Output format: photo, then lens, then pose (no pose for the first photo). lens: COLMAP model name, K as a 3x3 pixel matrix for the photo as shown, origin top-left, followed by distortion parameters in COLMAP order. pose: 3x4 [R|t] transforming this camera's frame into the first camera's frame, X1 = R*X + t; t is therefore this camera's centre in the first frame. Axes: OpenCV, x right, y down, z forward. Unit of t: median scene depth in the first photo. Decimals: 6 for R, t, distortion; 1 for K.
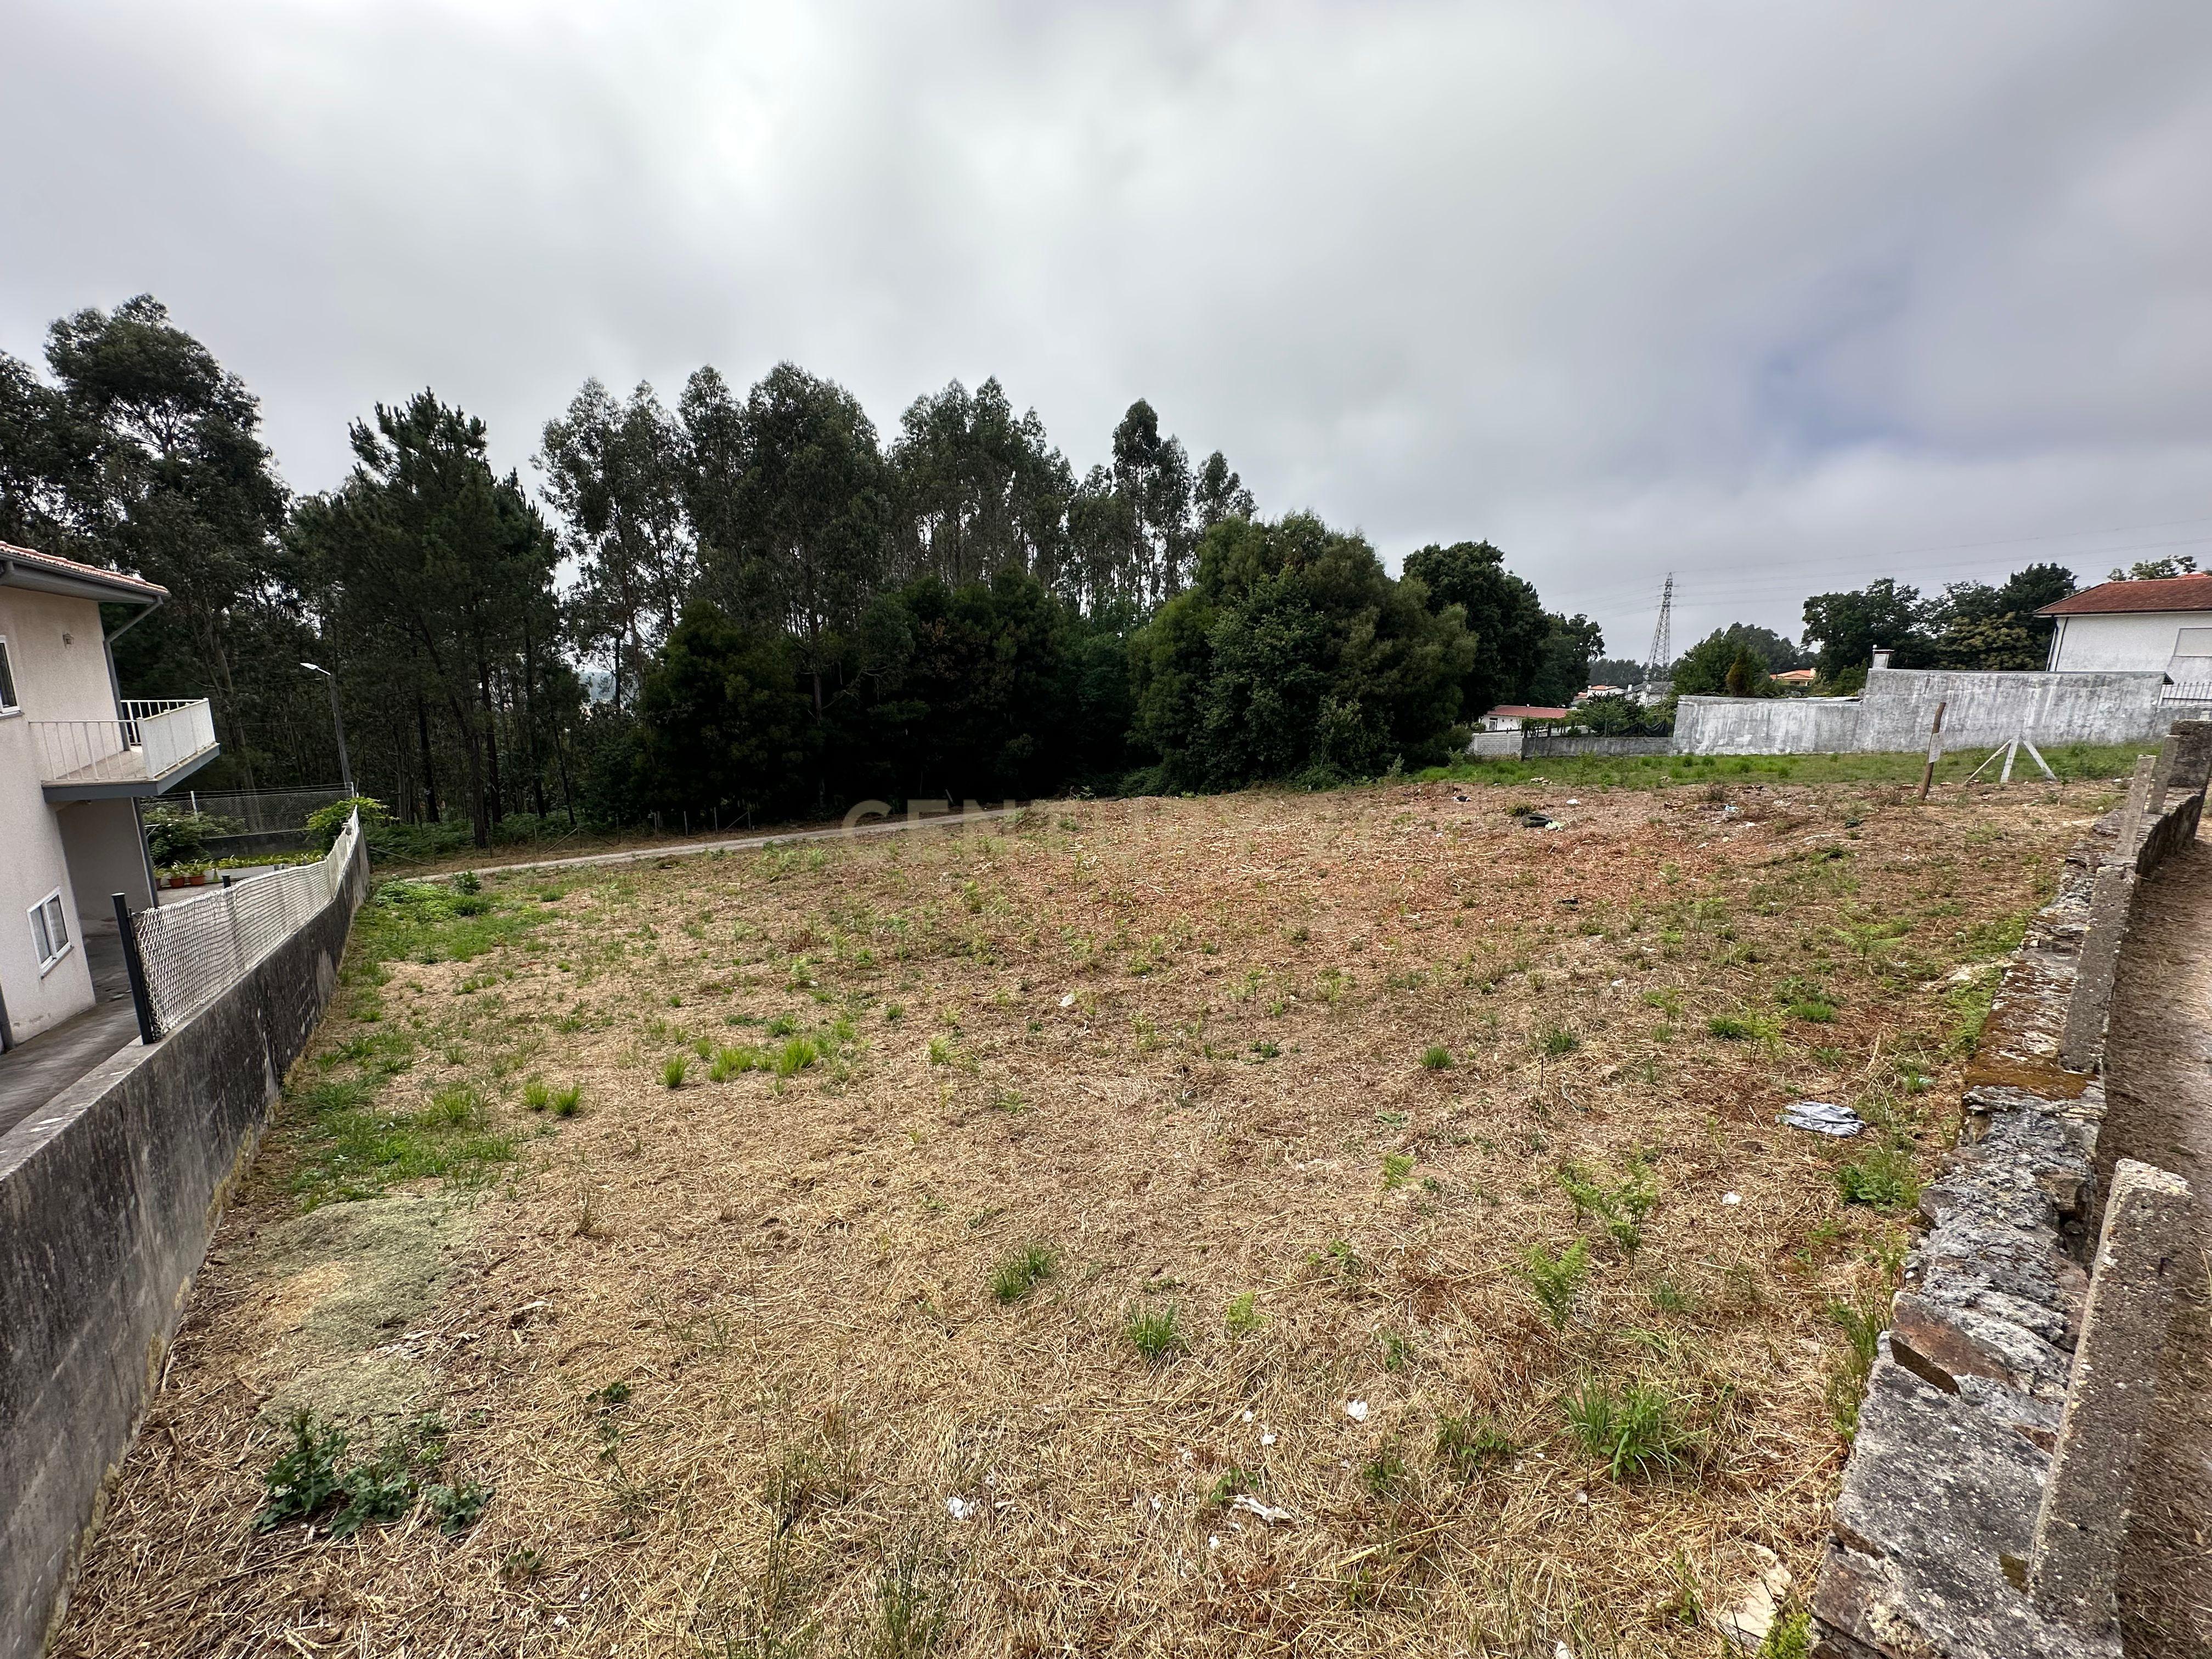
lens RADIAL K [[878.3, 0, 1105.5], [0, 878.3, 831.0], [0, 0, 1]] dist [-0.003123, -0.000035]
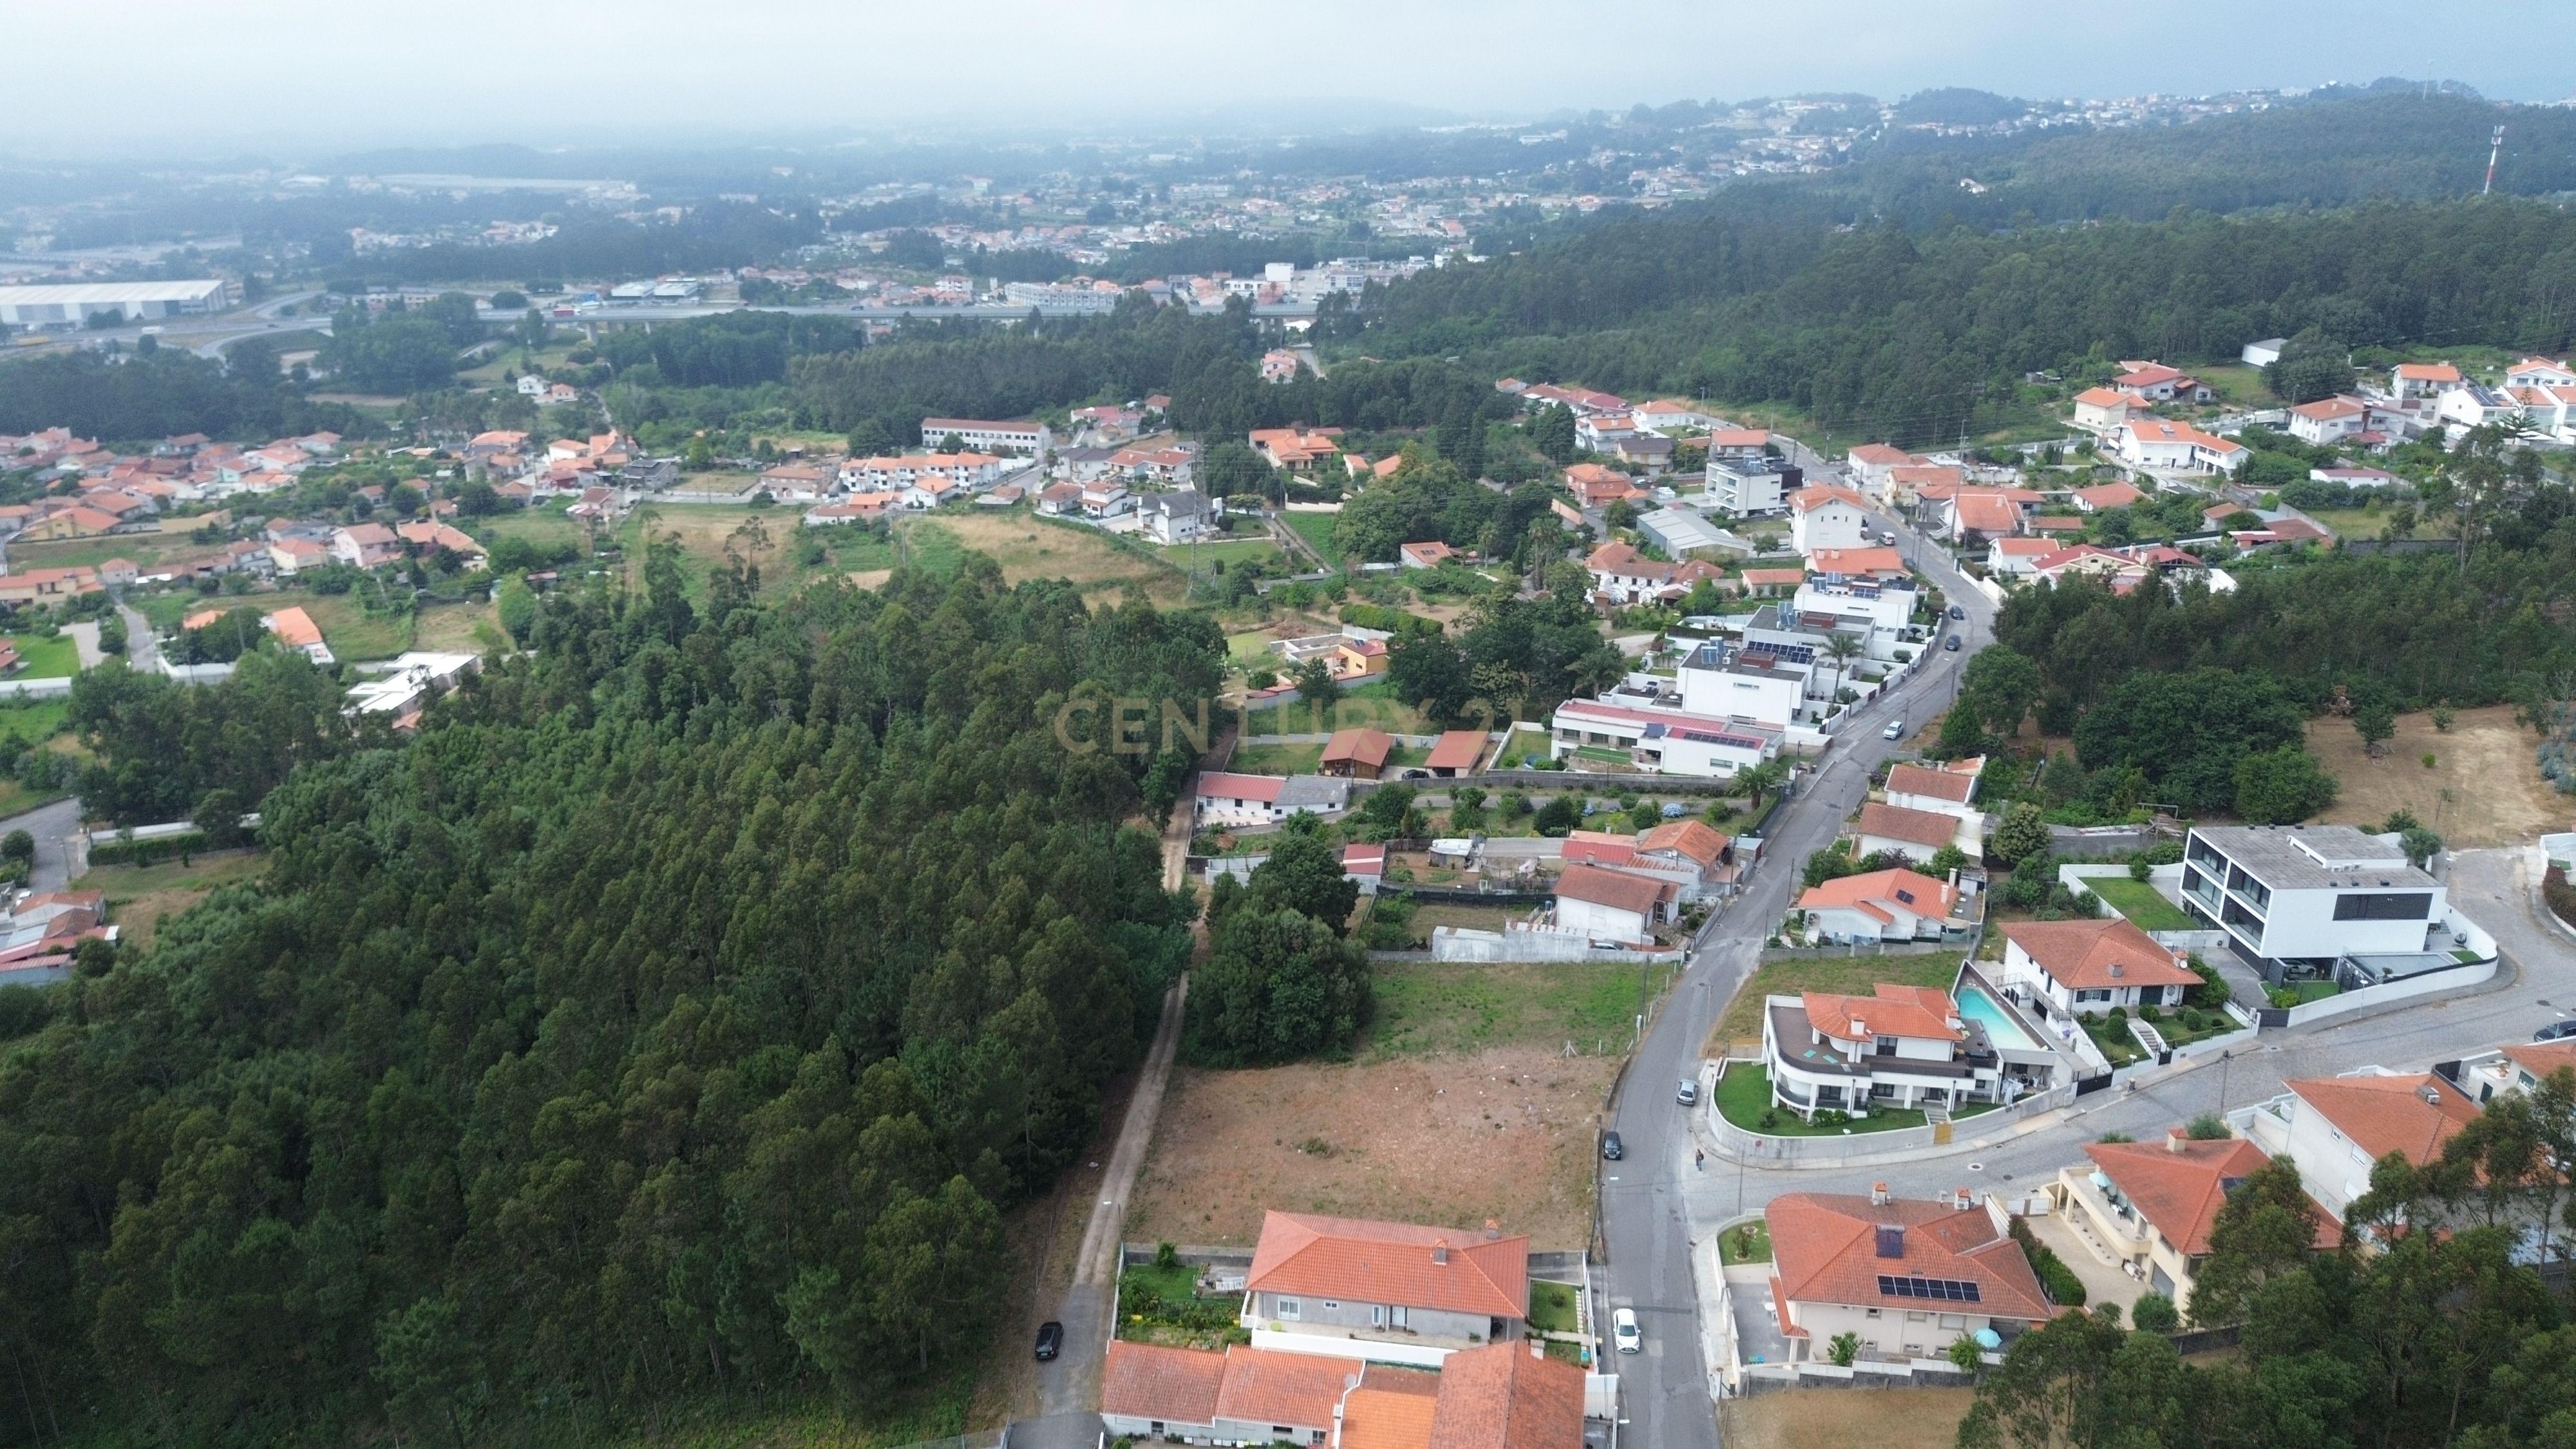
lens RADIAL K [[1828.3, 0, 1287.0], [0, 1828.3, 725.0], [0, 0, 1]] dist [0.060050, -0.057310]
pose [[0.743779, -0.234064, 0.626105, -2.335072], [0.137896, 0.970267, 0.198913, -1.657821], [-0.654047, -0.061610, 0.753941, -2.122074]]
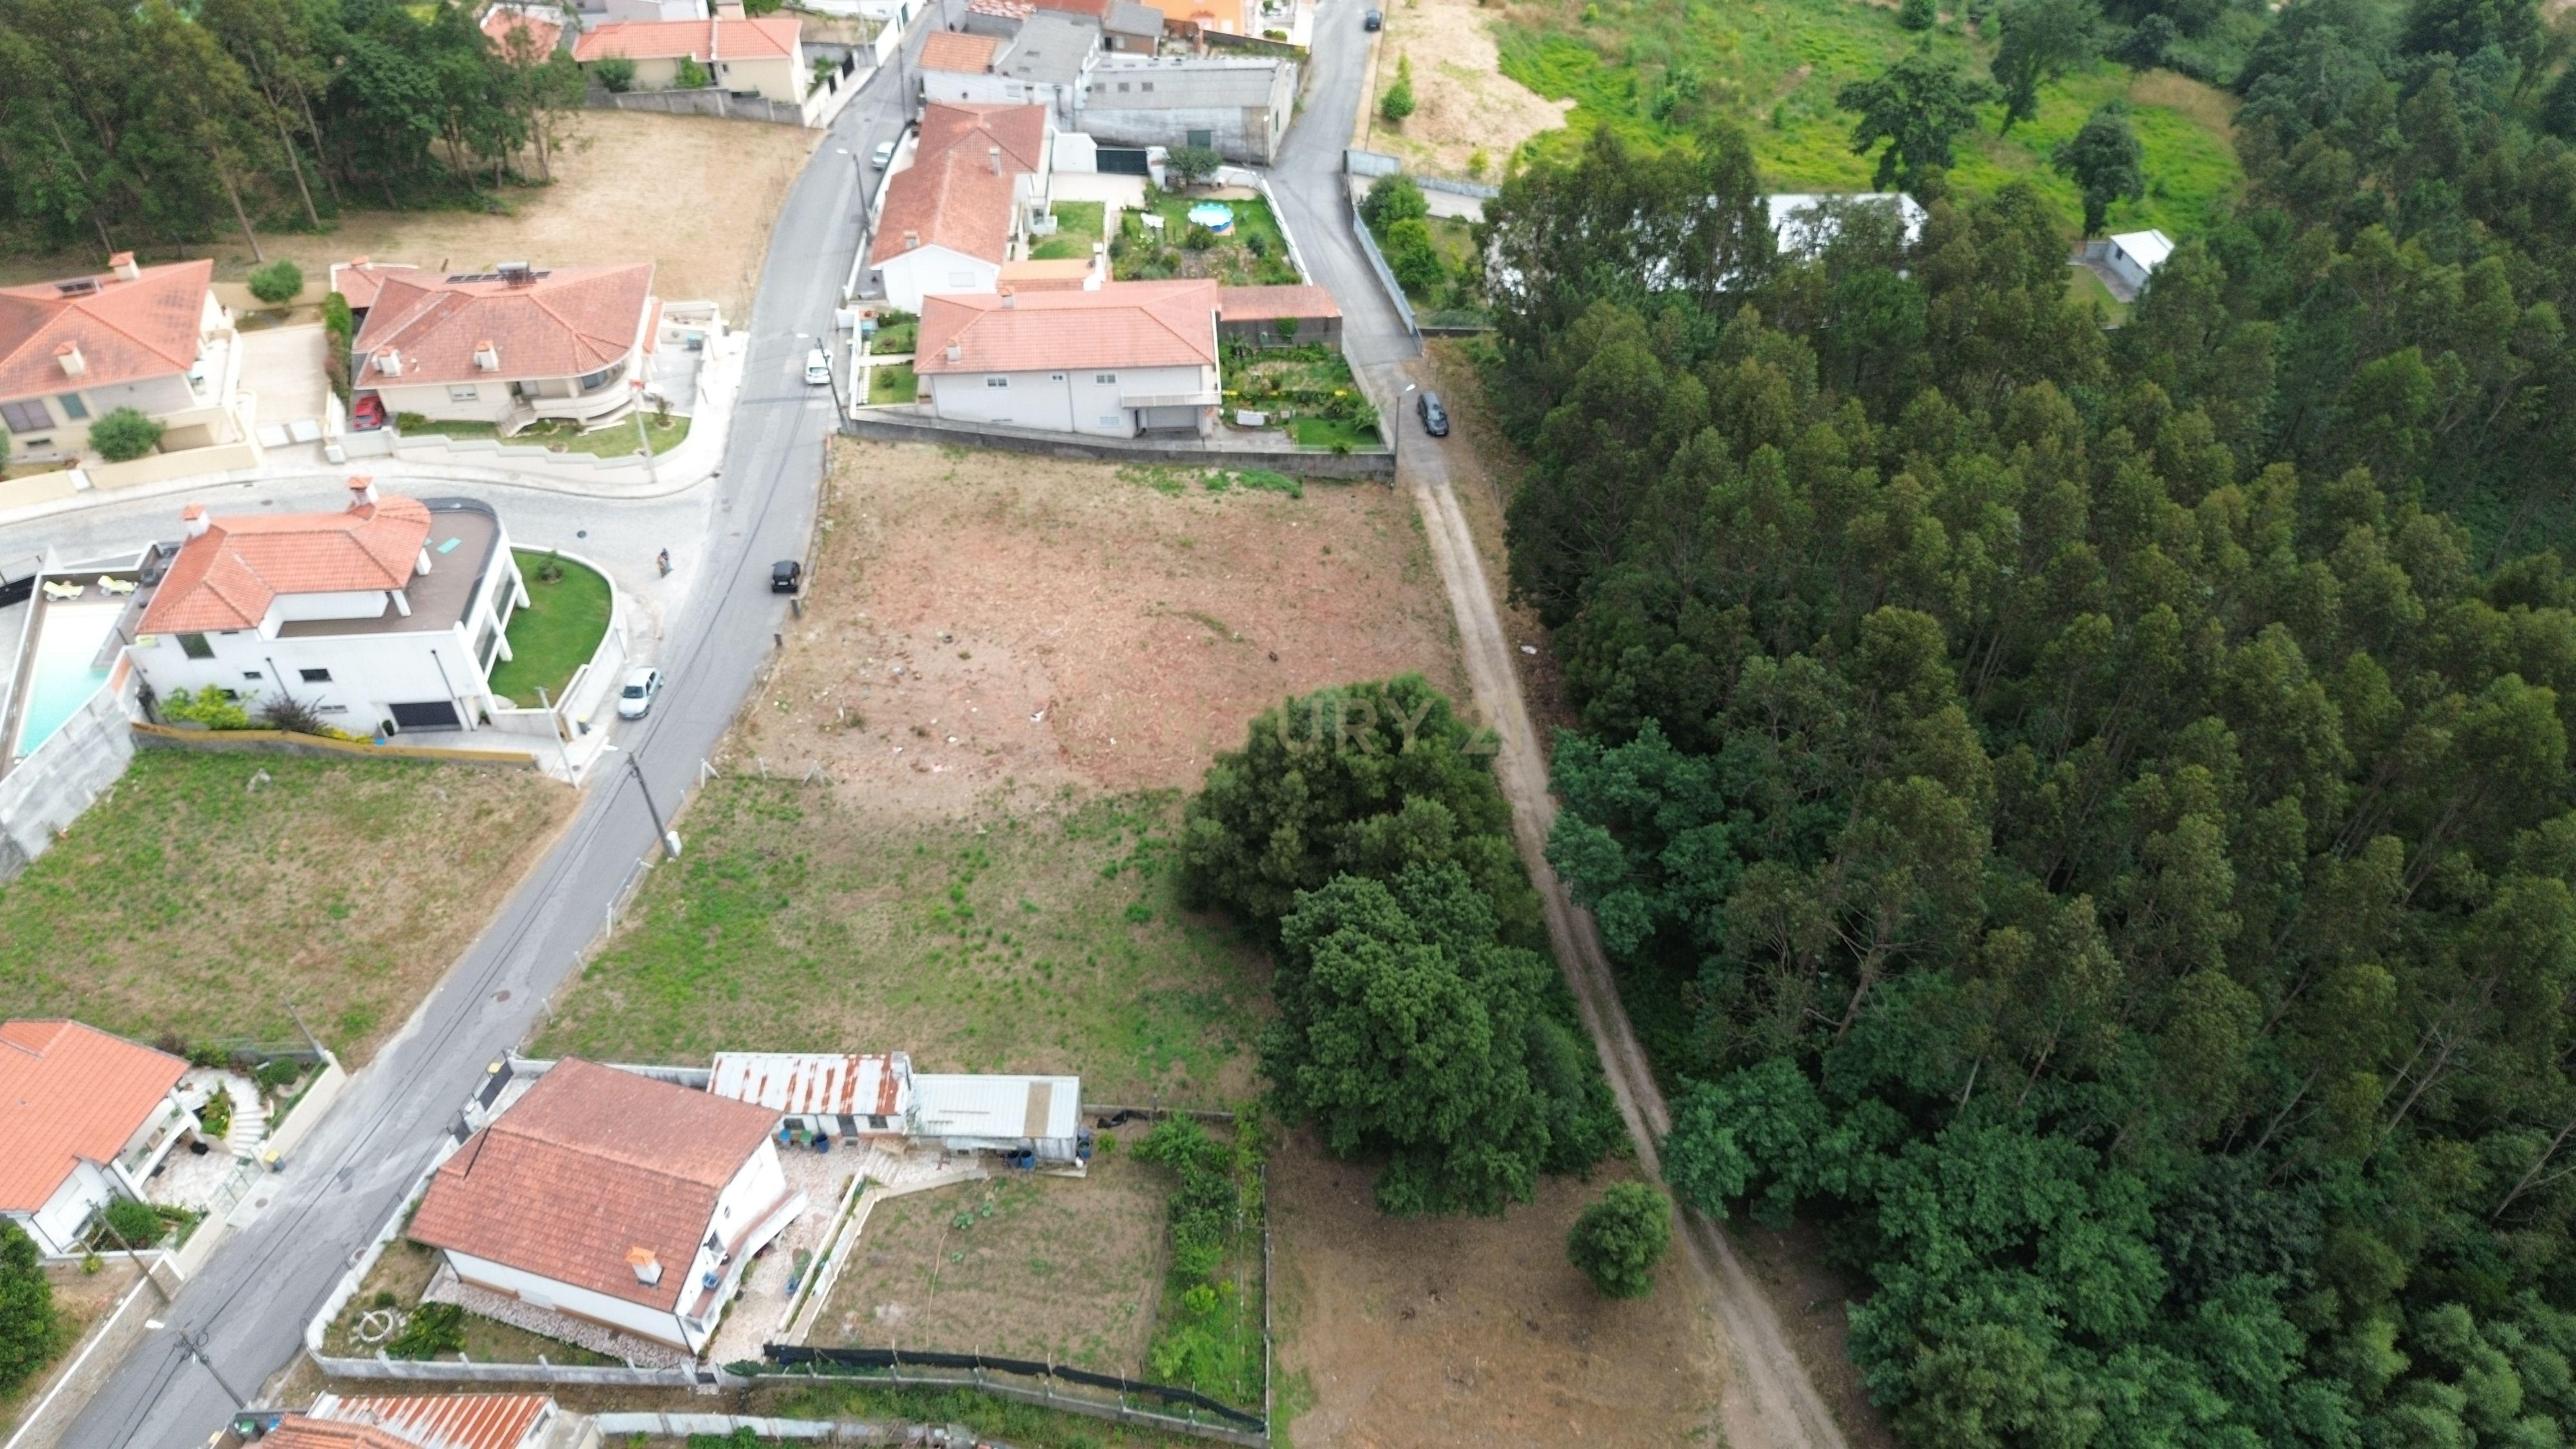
lens RADIAL K [[1828.3, 0, 1276.3], [0, 1828.3, 713.1], [0, 0, 1]] dist [0.060050, -0.057310]
pose [[-0.582707, 0.546950, -0.601081, 1.581013], [-0.165637, 0.644171, 0.746732, -1.967076], [0.795624, 0.534687, -0.284767, 1.629915]]
